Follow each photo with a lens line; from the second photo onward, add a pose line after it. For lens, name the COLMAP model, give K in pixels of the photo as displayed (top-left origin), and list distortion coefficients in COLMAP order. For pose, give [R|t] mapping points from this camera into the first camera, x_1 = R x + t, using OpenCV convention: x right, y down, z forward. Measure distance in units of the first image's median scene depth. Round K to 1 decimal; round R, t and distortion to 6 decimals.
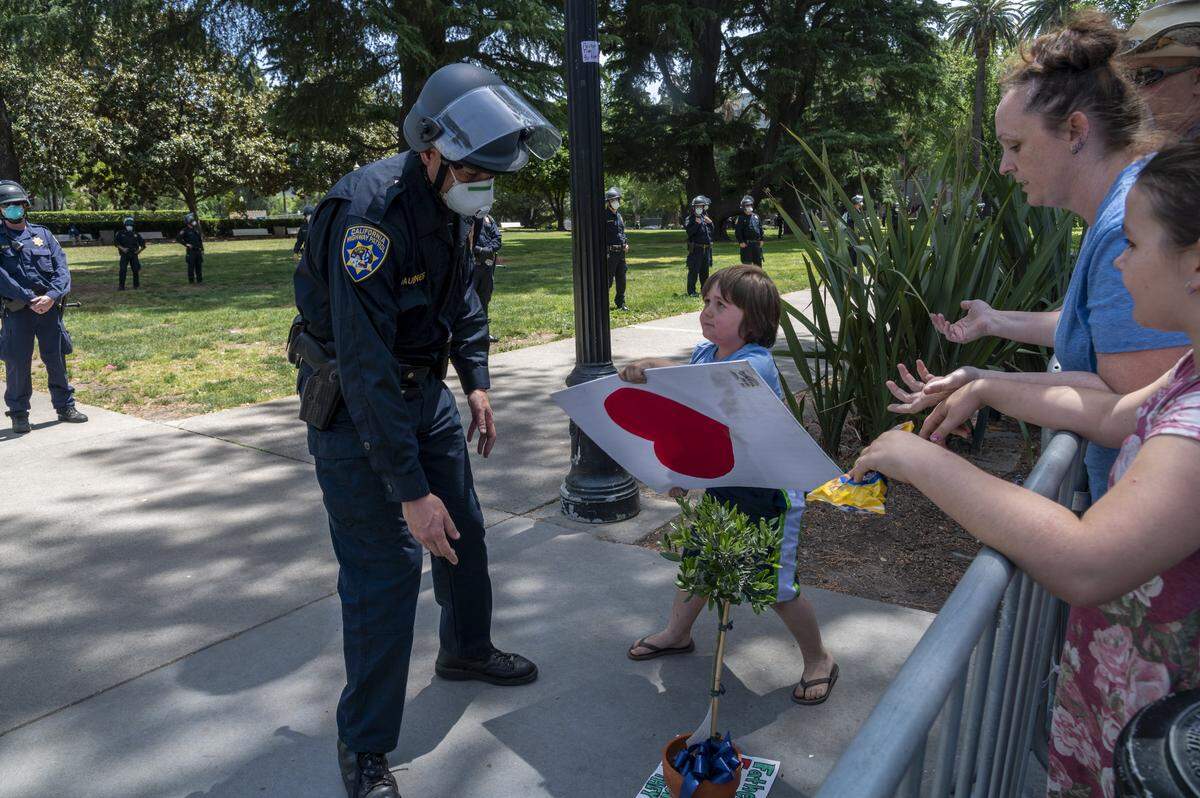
lens RADIAL K [[849.5, 0, 600.0], [0, 849.5, 399.0], [0, 0, 1]] dist [-0.010179, -0.006137]
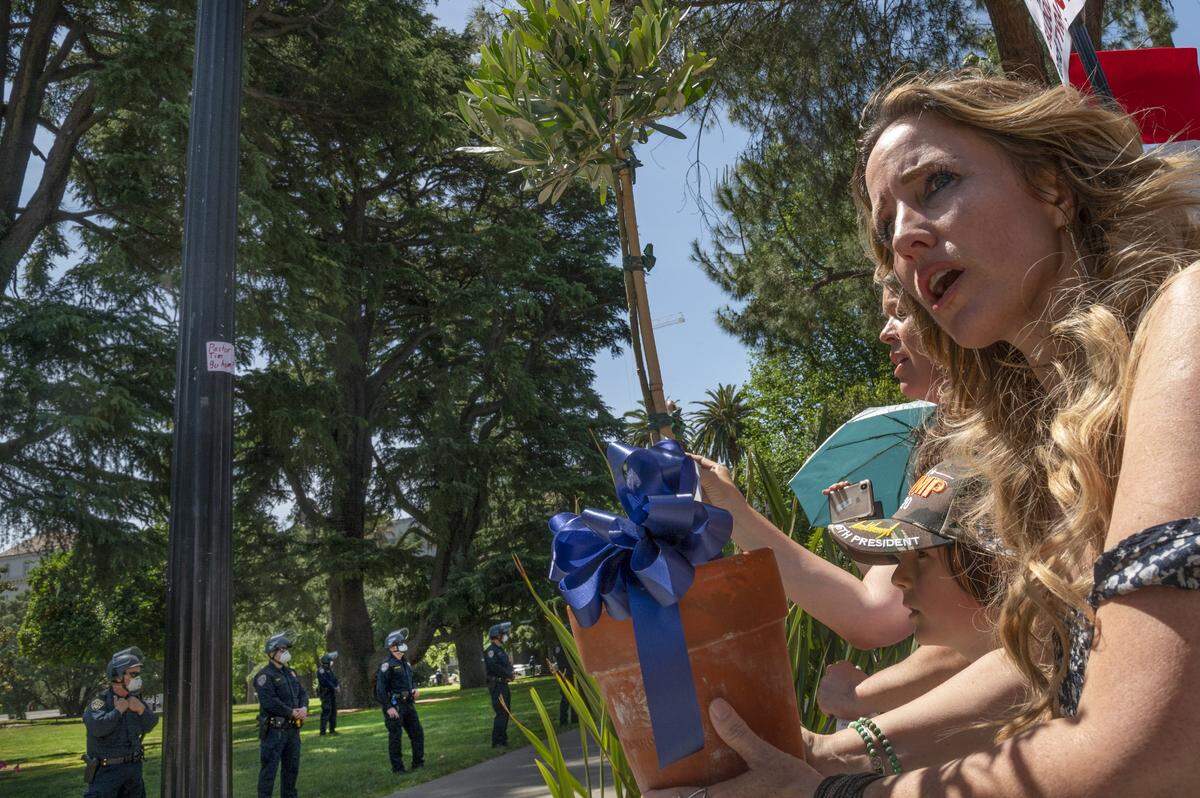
lens RADIAL K [[849.5, 0, 600.0], [0, 849.5, 399.0], [0, 0, 1]] dist [-0.010179, -0.006137]
pose [[0.902007, 0.063429, 0.427037, -0.012759], [0.172102, 0.854325, -0.490417, -0.025426], [-0.395935, 0.515854, 0.759691, 0.253041]]
